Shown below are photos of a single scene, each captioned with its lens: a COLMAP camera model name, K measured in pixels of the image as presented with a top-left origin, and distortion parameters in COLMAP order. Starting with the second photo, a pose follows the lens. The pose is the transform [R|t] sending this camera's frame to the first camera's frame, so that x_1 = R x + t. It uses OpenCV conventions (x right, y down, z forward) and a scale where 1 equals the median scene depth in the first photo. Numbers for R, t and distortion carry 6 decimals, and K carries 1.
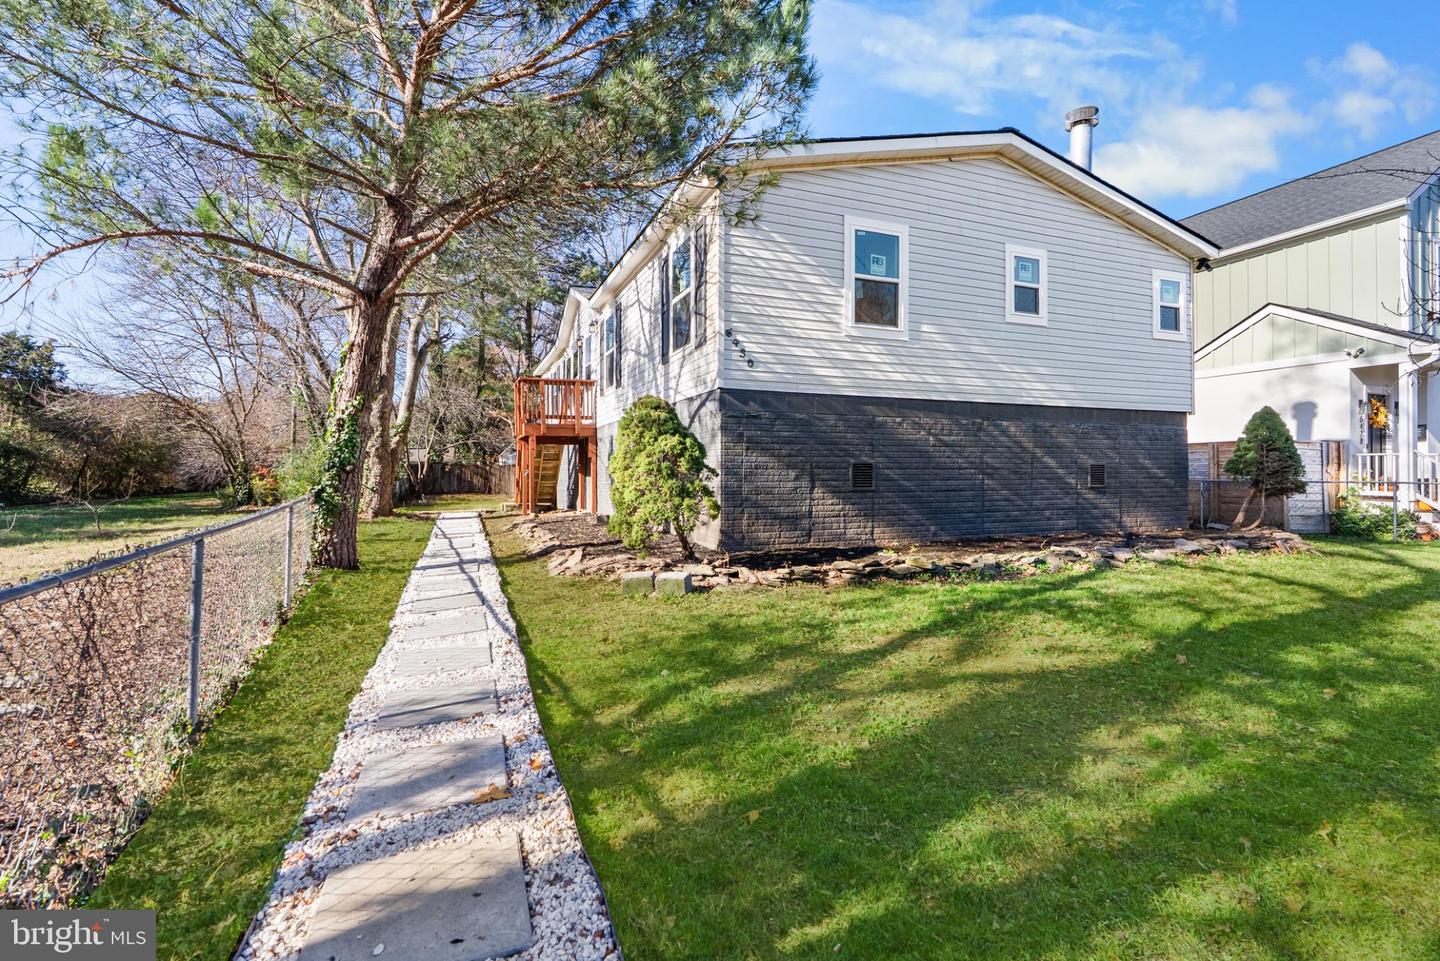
lens RADIAL K [[673.8, 0, 766.7], [0, 673.8, 474.6], [0, 0, 1]] dist [-0.001903, 0.001128]
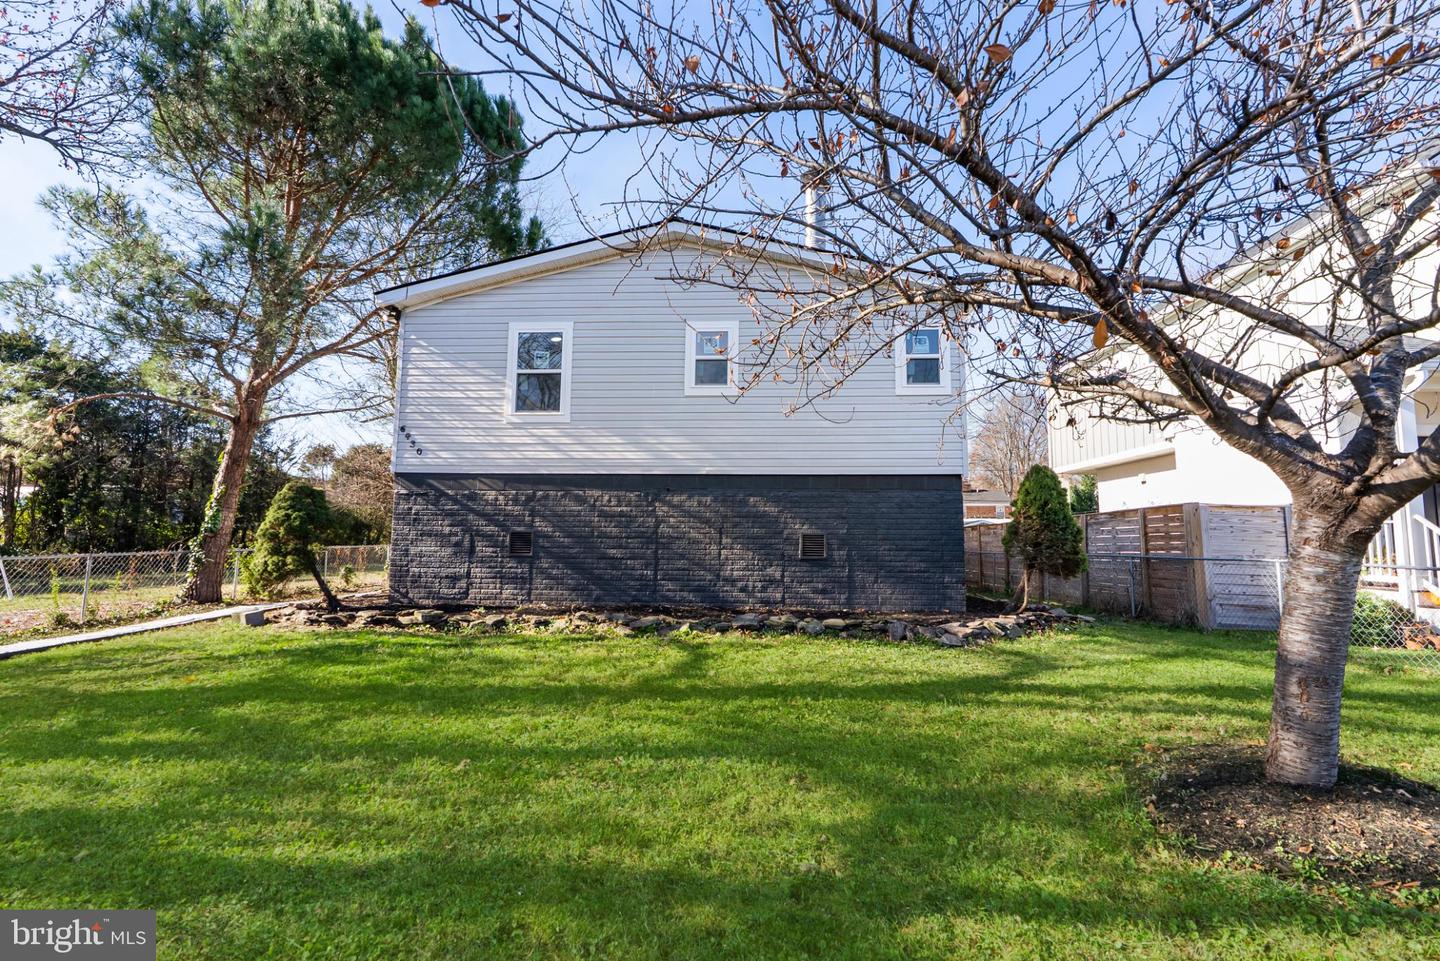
lens RADIAL K [[673.8, 0, 718.6], [0, 673.8, 481.4], [0, 0, 1]] dist [-0.001903, 0.001128]
pose [[0.900707, -0.028717, -0.433477, 0.936795], [-0.008724, 0.996416, -0.084137, -0.008980], [0.434340, 0.079564, 0.897228, 0.112827]]
